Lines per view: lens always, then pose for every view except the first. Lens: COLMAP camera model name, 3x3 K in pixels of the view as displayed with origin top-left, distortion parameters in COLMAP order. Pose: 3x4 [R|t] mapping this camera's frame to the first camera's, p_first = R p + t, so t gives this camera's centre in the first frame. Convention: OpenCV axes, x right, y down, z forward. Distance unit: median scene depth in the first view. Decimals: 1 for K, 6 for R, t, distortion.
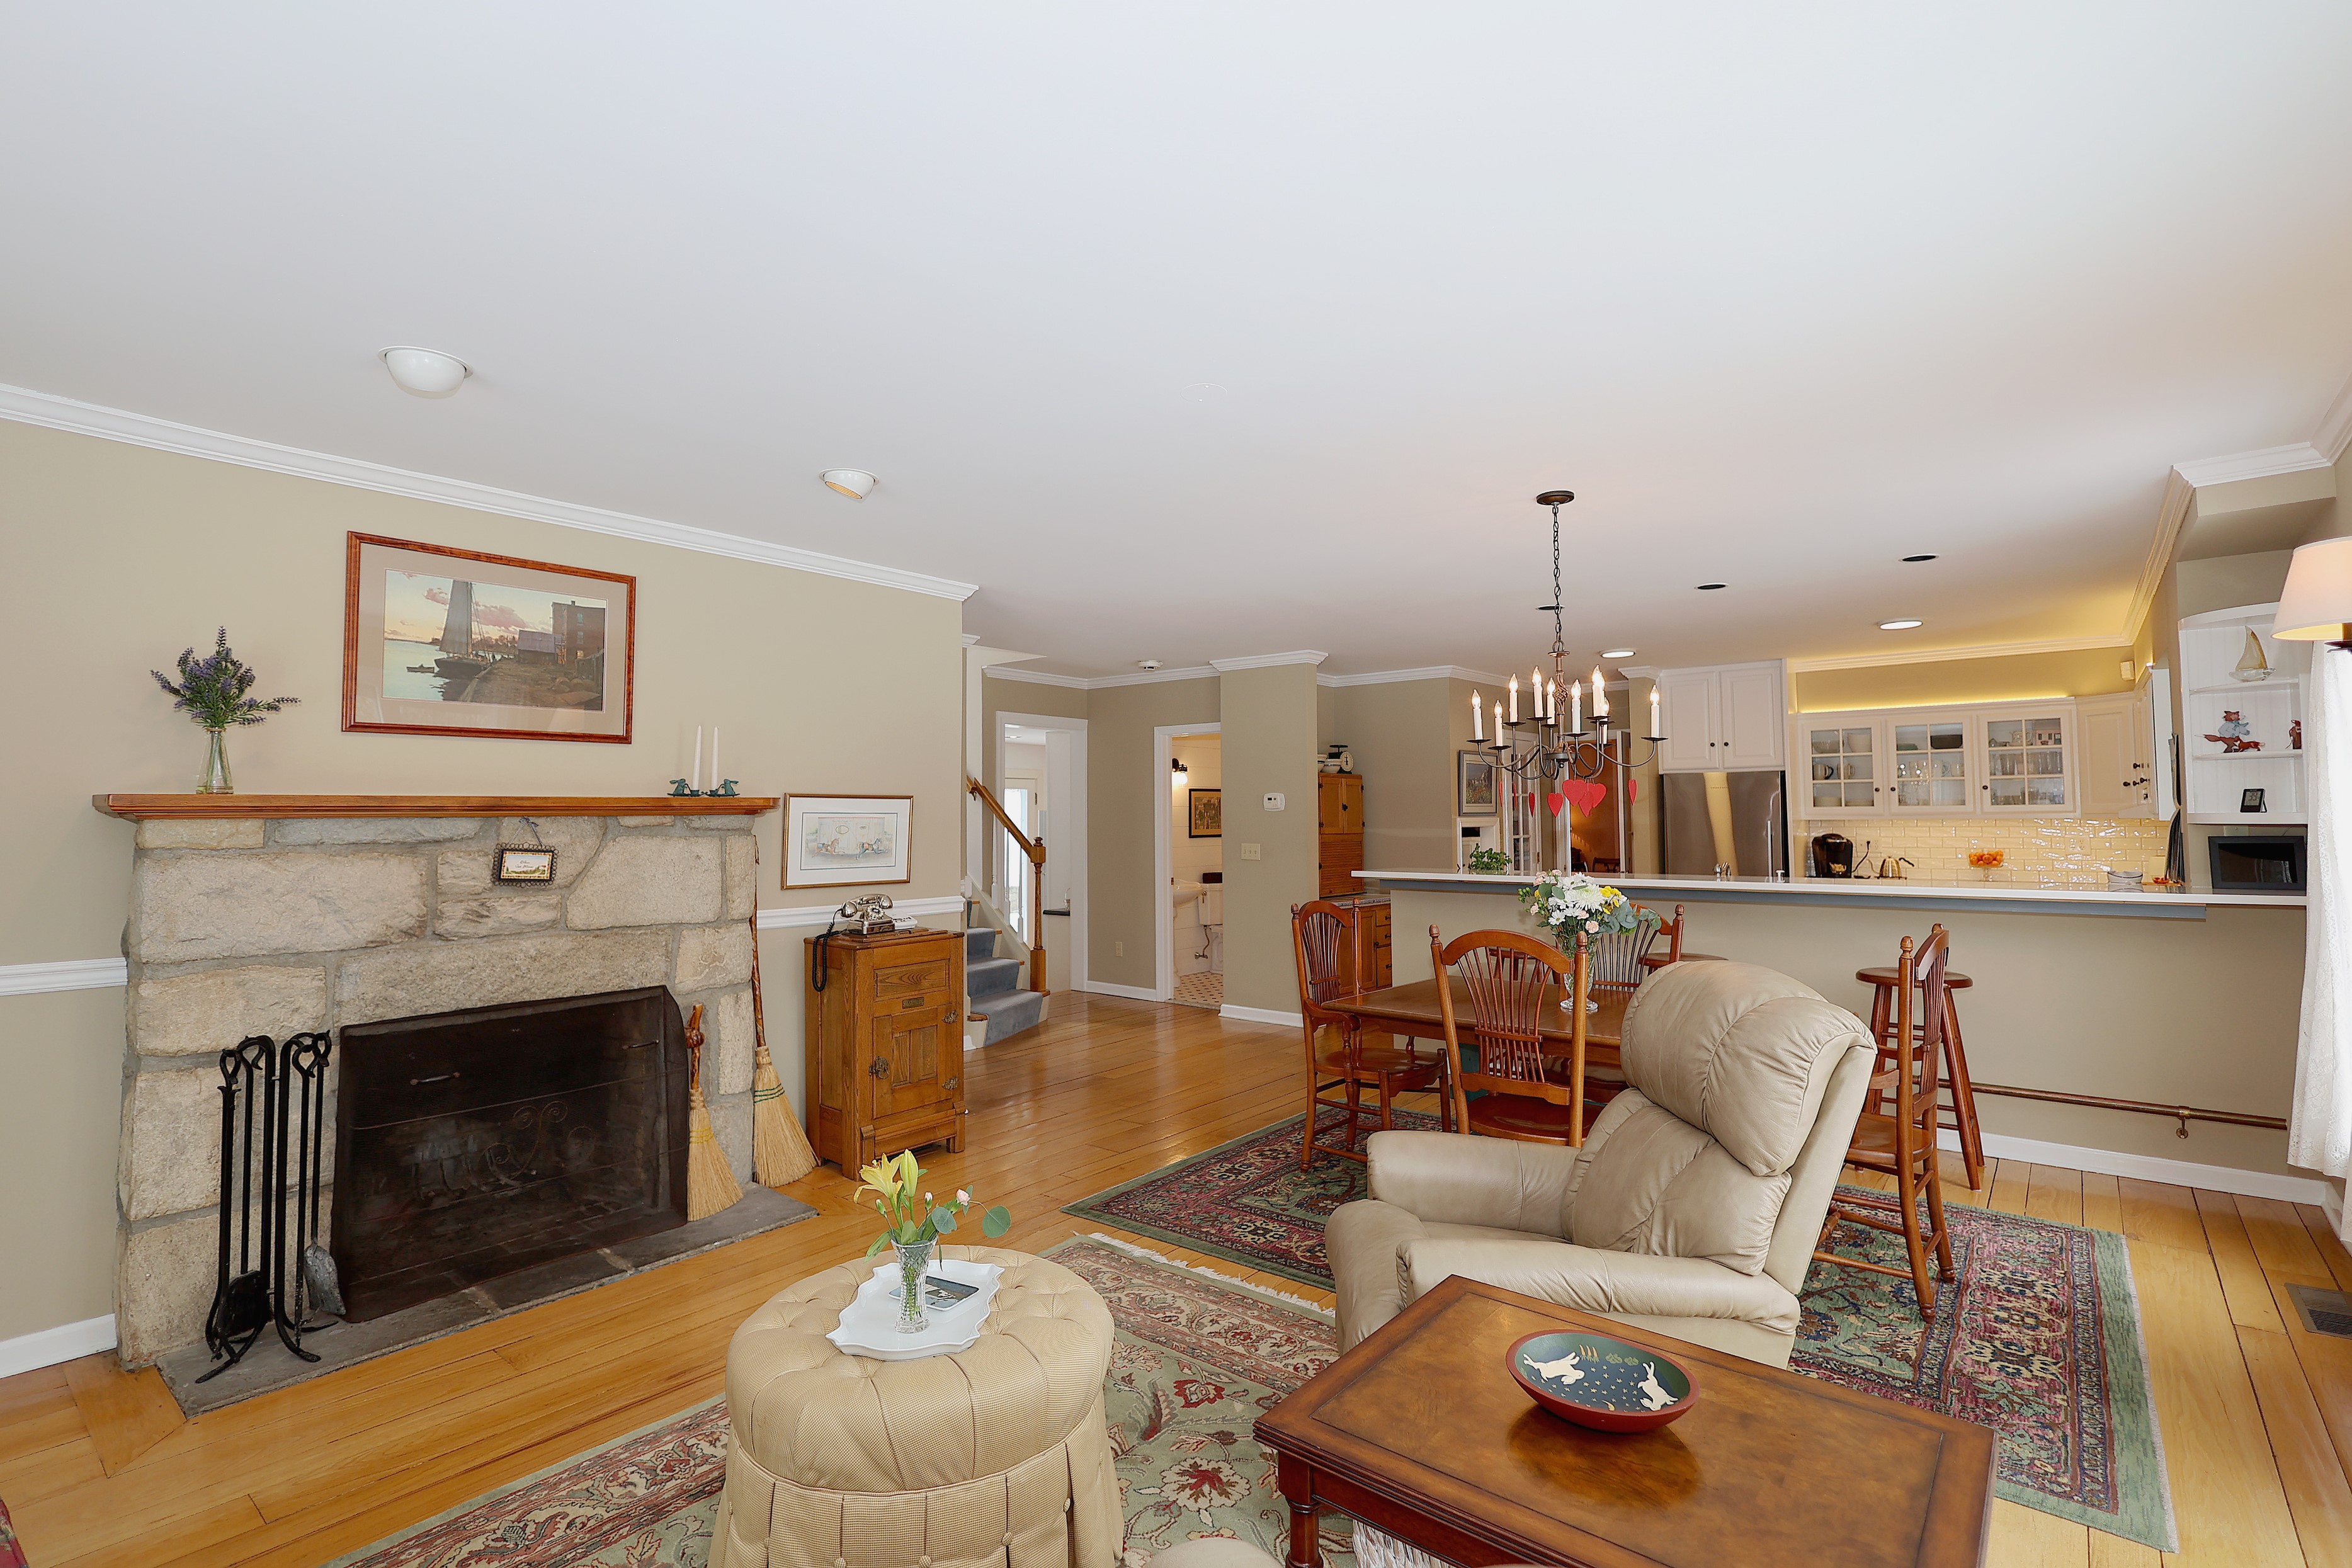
lens RADIAL K [[1092.4, 0, 1170.4], [0, 1092.4, 773.1], [0, 0, 1]] dist [0.000695, 0.001267]
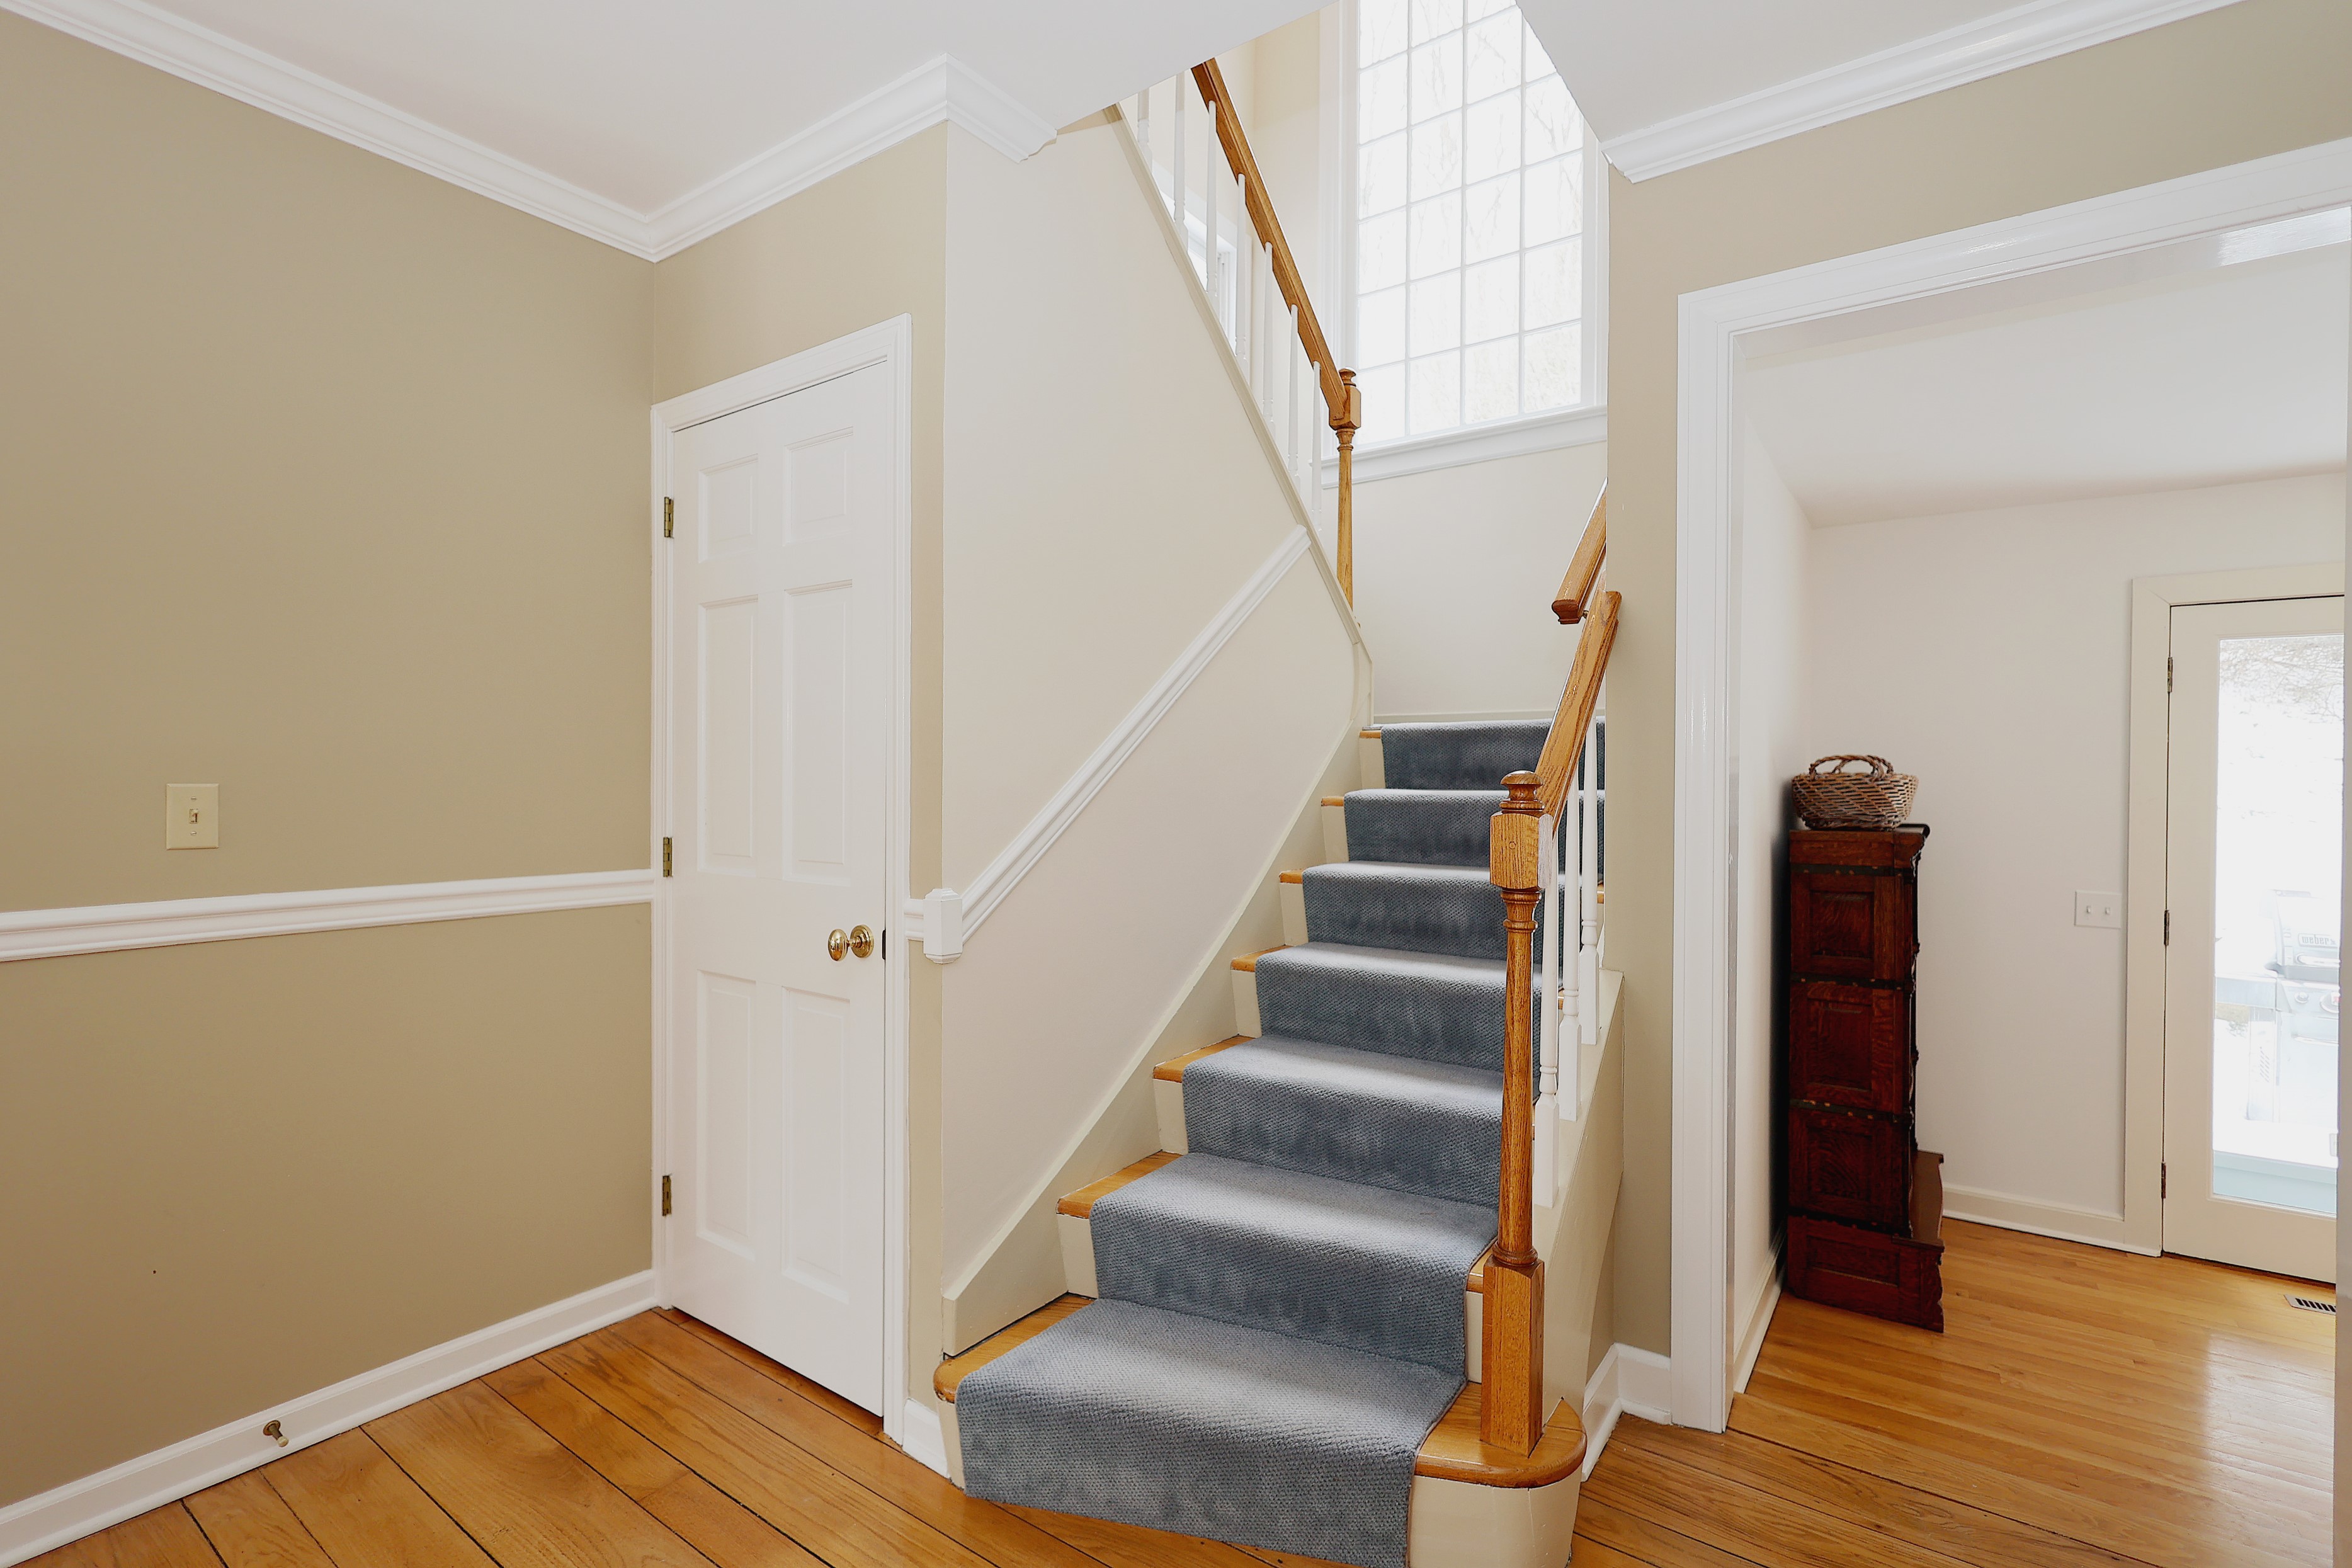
lens RADIAL K [[1092.4, 0, 1178.5], [0, 1092.4, 784.7], [0, 0, 1]] dist [0.000695, 0.001267]
pose [[0.066880, 0.013719, -0.997667, 0.202004], [0.033242, 0.999320, 0.015970, 0.110446], [0.997207, -0.034232, 0.066379, 1.827670]]
